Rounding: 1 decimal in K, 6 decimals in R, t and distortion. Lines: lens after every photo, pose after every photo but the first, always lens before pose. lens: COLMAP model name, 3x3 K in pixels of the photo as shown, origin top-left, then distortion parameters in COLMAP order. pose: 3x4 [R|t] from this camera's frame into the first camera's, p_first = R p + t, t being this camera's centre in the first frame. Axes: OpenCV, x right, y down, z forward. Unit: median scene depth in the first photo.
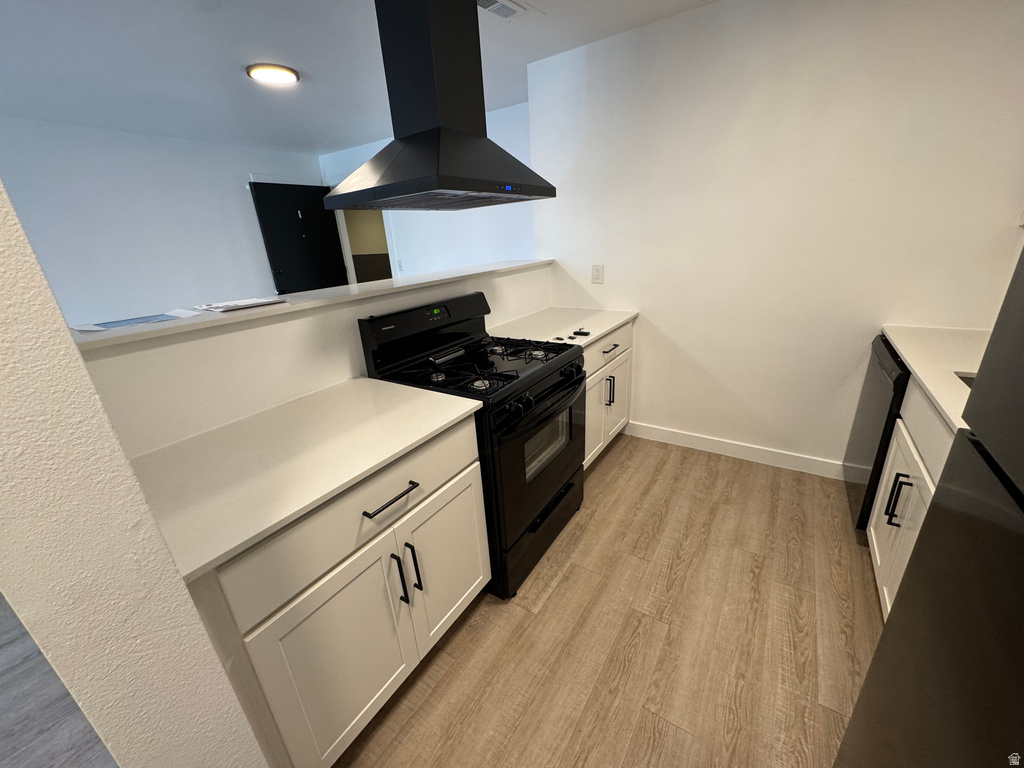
lens RADIAL K [[407.8, 0, 512.9], [0, 407.8, 383.9], [0, 0, 1]] dist [-0.004718, 0.000580]
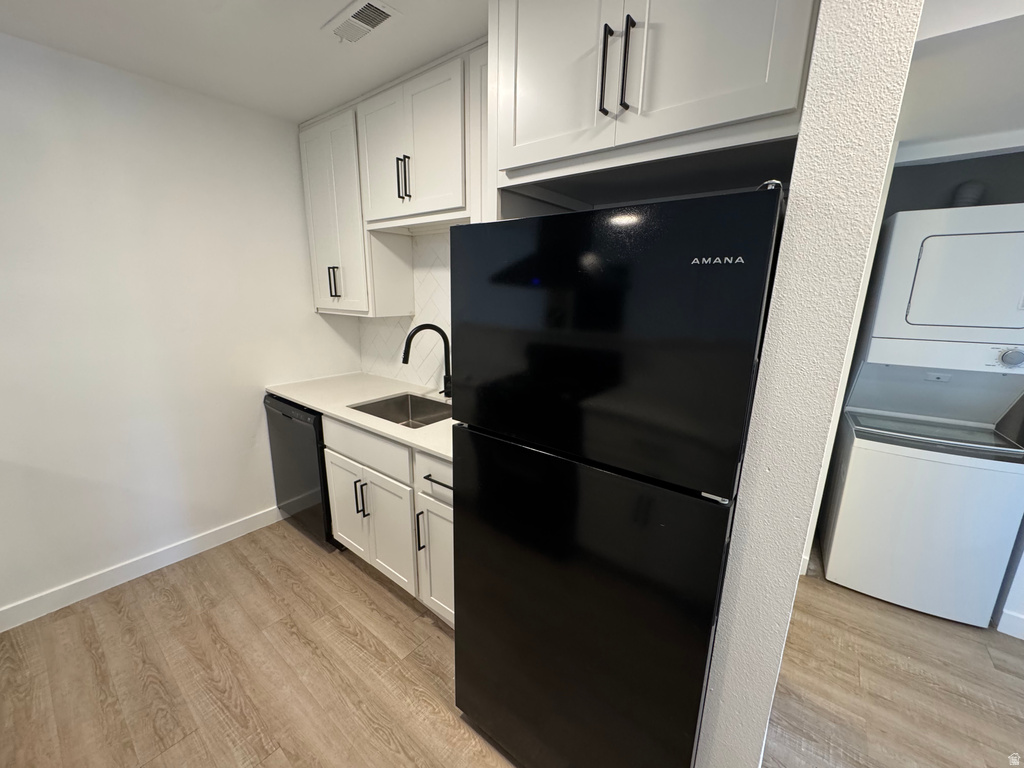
lens RADIAL K [[407.8, 0, 513.1], [0, 407.8, 383.9], [0, 0, 1]] dist [-0.004718, 0.000580]
pose [[0.080418, -0.168307, 0.982449, -0.242080], [0.322858, 0.936902, 0.134077, -0.077932], [-0.943025, 0.306409, 0.129683, 0.133342]]
